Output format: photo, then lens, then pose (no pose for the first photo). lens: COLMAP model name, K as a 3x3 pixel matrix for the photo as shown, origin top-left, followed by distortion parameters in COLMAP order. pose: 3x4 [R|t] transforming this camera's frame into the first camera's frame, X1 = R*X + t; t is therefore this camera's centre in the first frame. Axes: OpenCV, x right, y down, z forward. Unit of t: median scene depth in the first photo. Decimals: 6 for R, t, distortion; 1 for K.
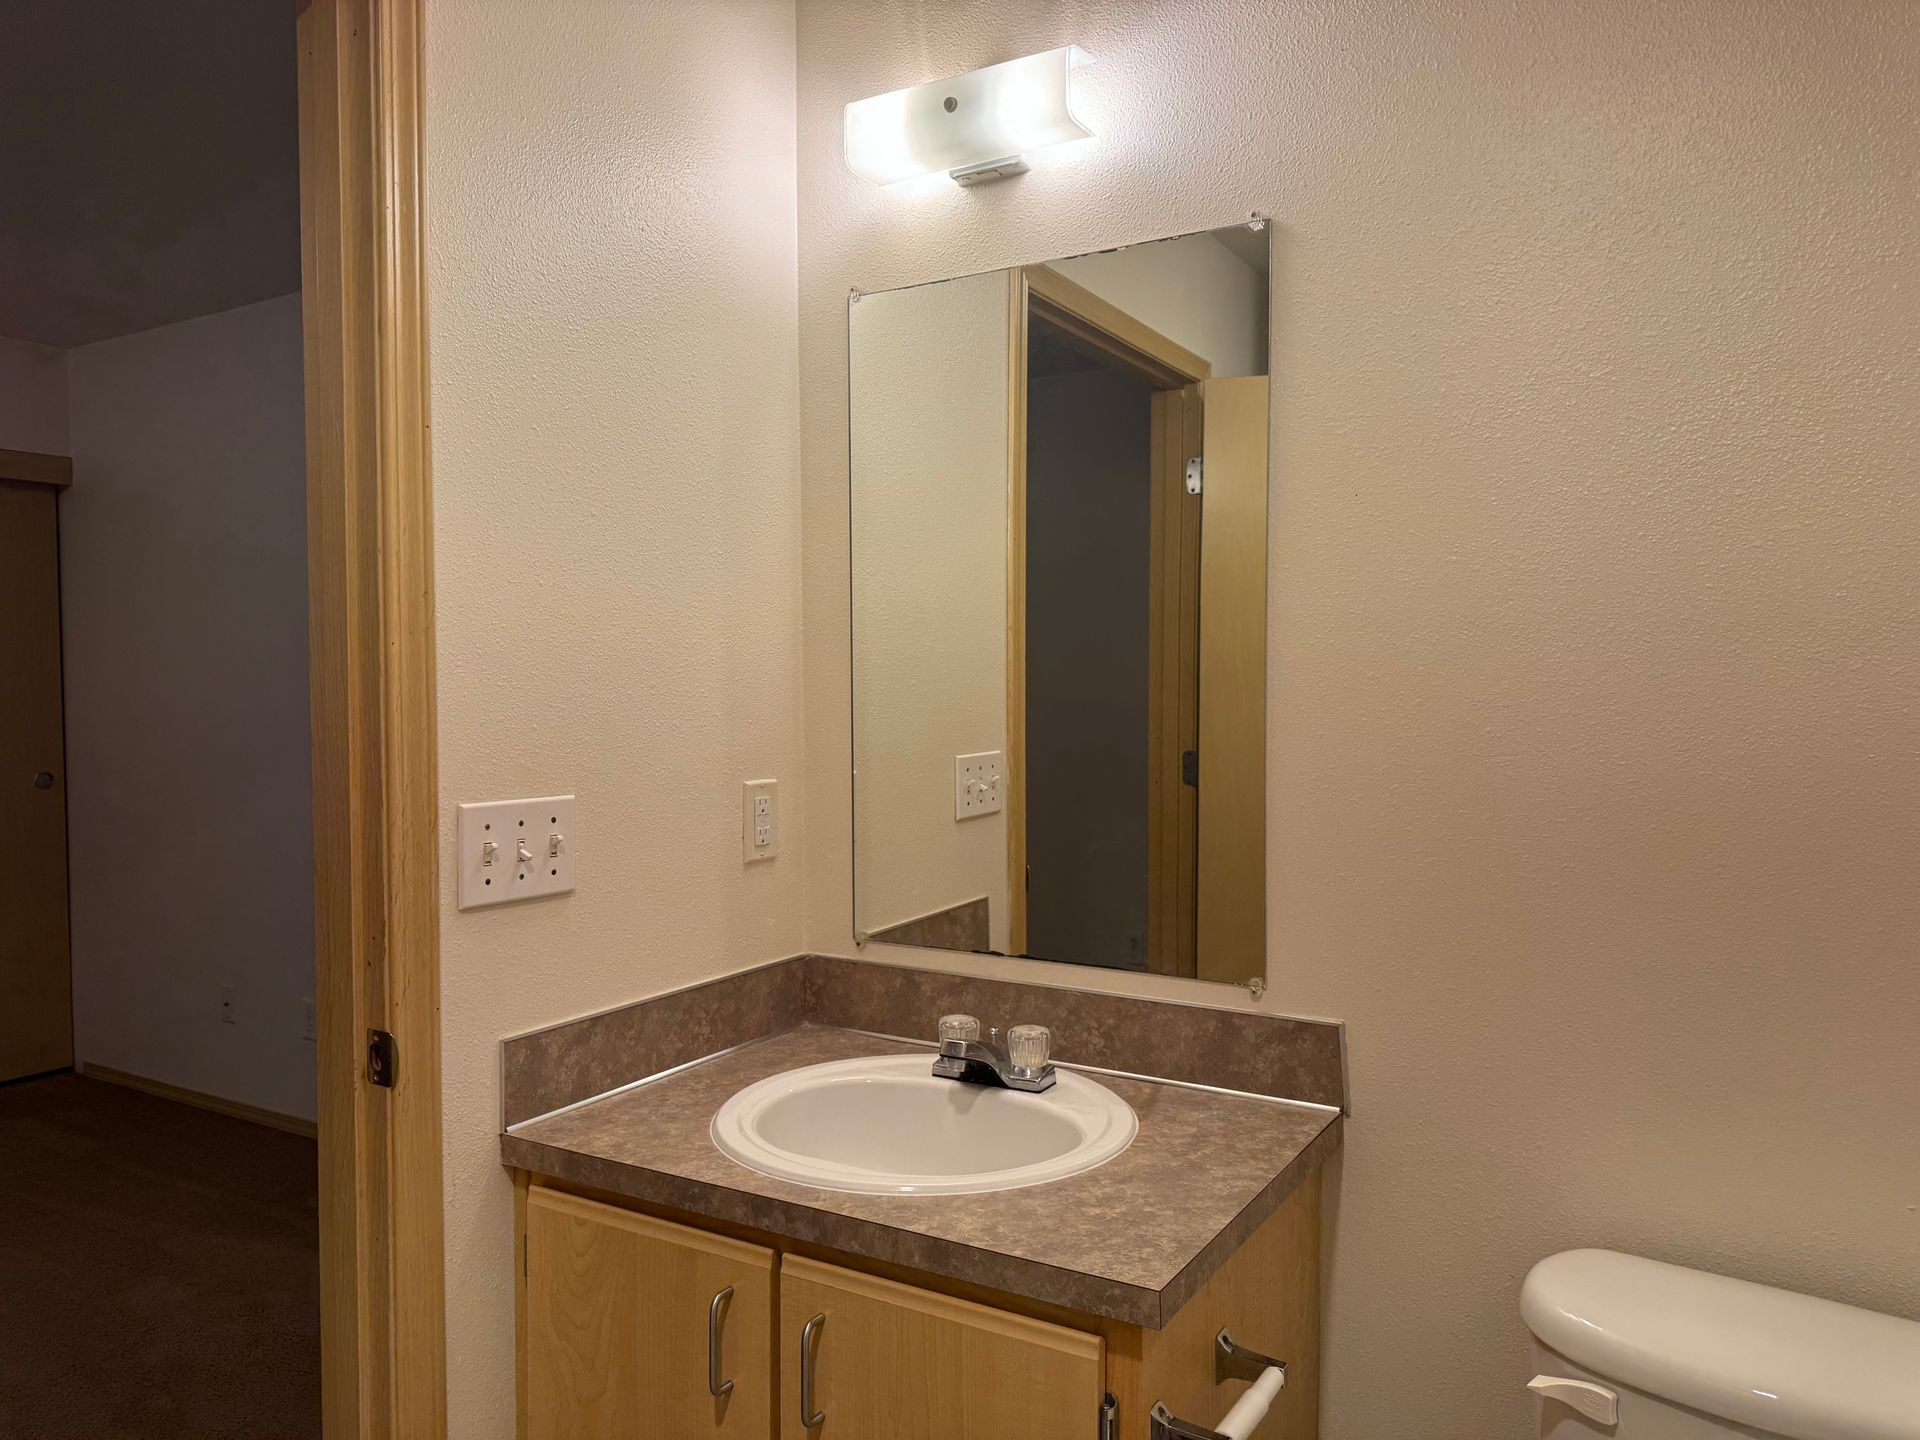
lens RADIAL K [[1353.8, 0, 961.5], [0, 1353.8, 728.6], [0, 0, 1]] dist [0.043052, -0.038549]
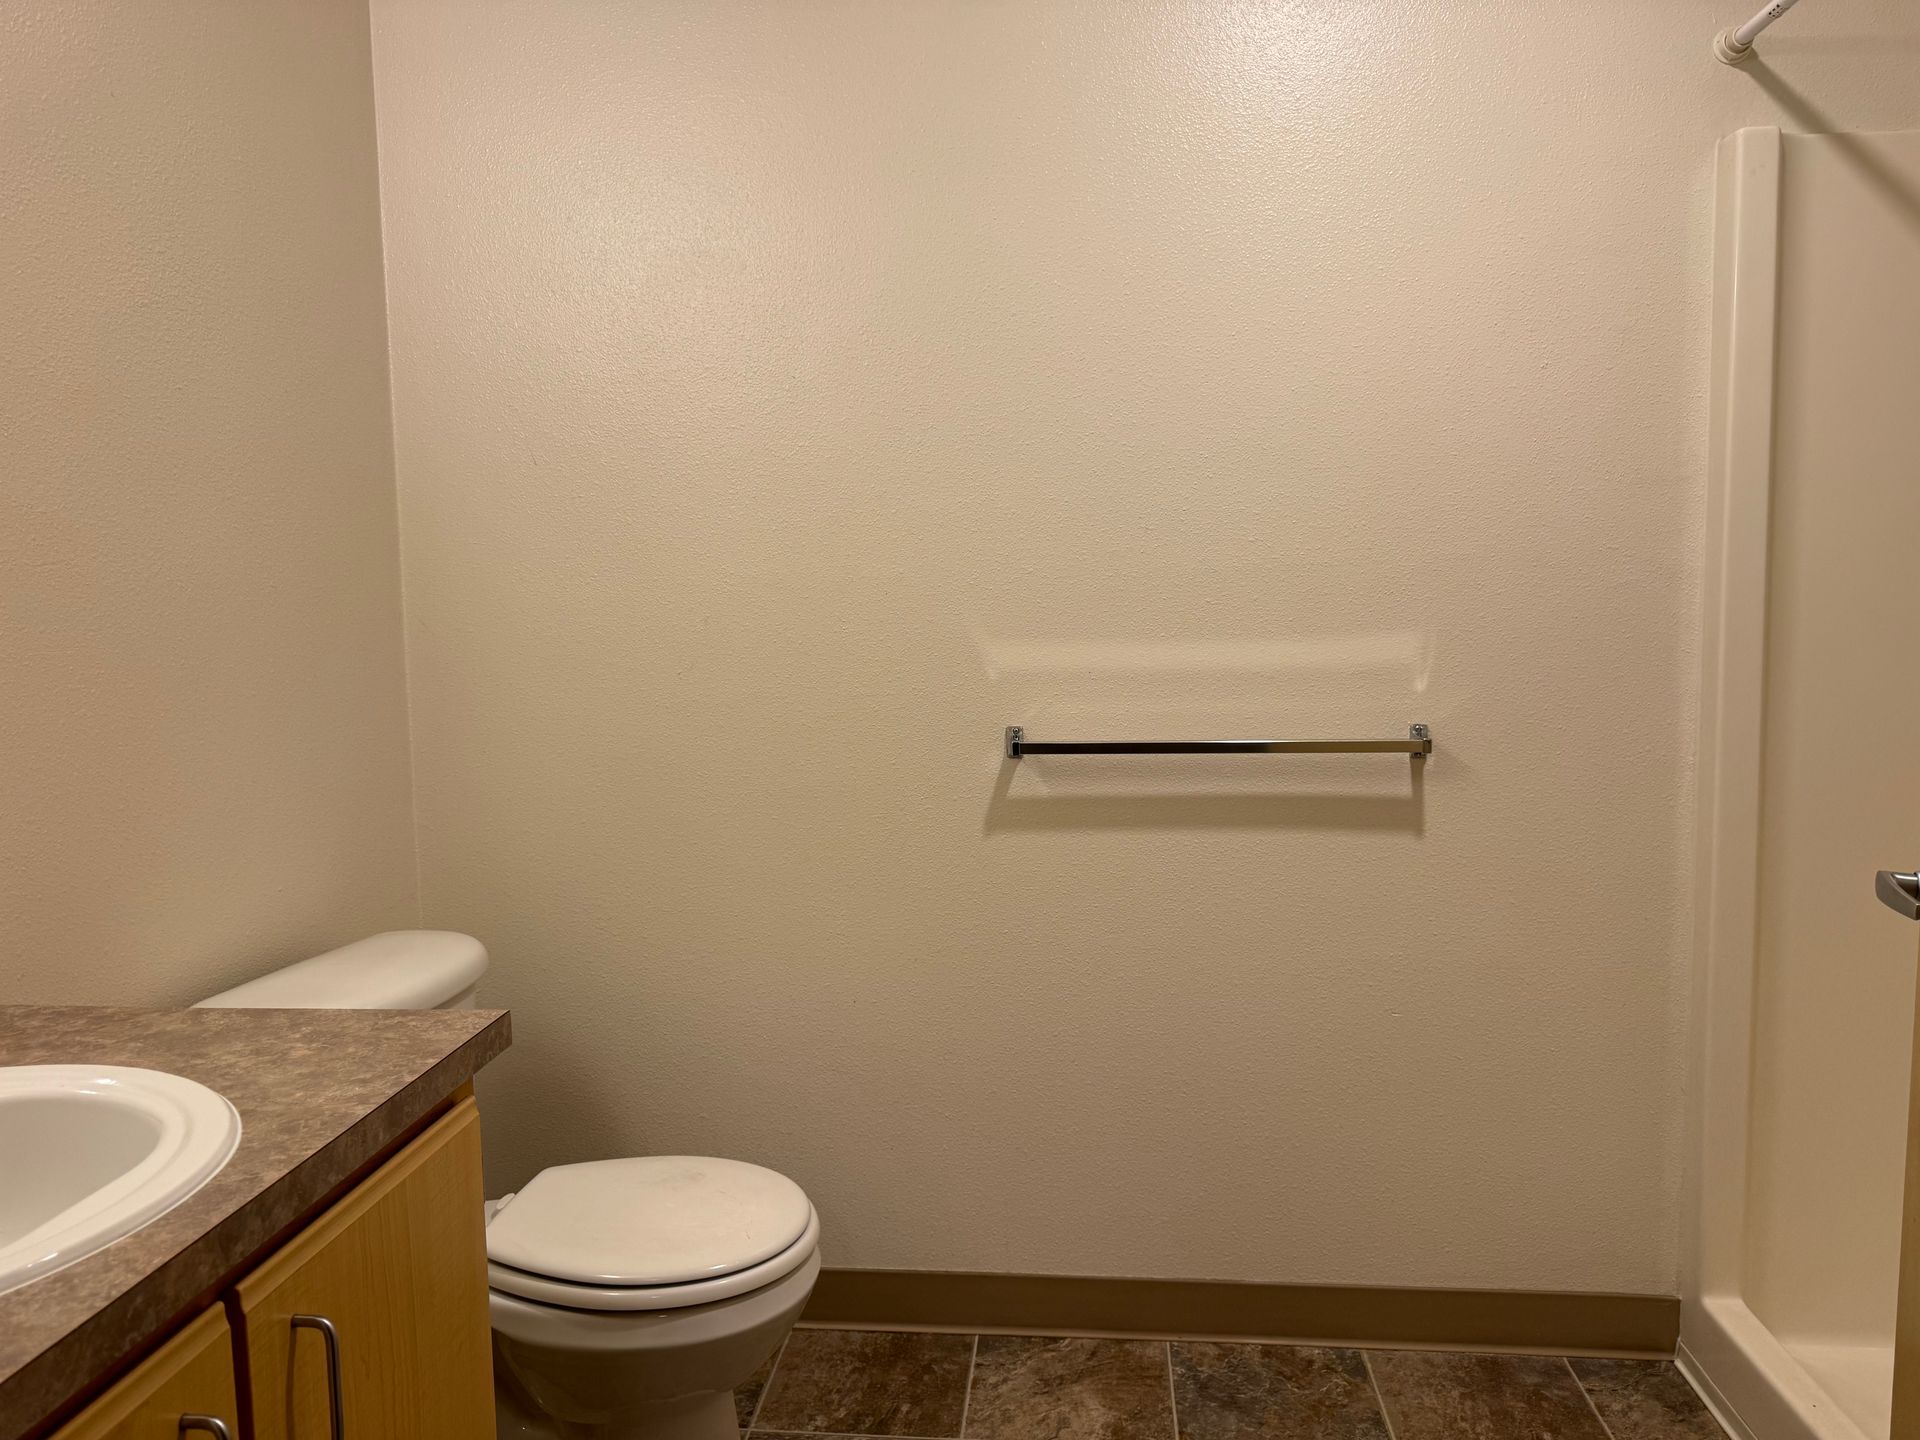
lens RADIAL K [[1353.8, 0, 961.5], [0, 1353.8, 719.9], [0, 0, 1]] dist [0.043052, -0.038549]
pose [[-0.414492, -0.082185, 0.906334, -0.842993], [0.046874, 0.992664, 0.111450, 0.060269], [-0.908845, 0.088679, -0.407599, 0.929755]]
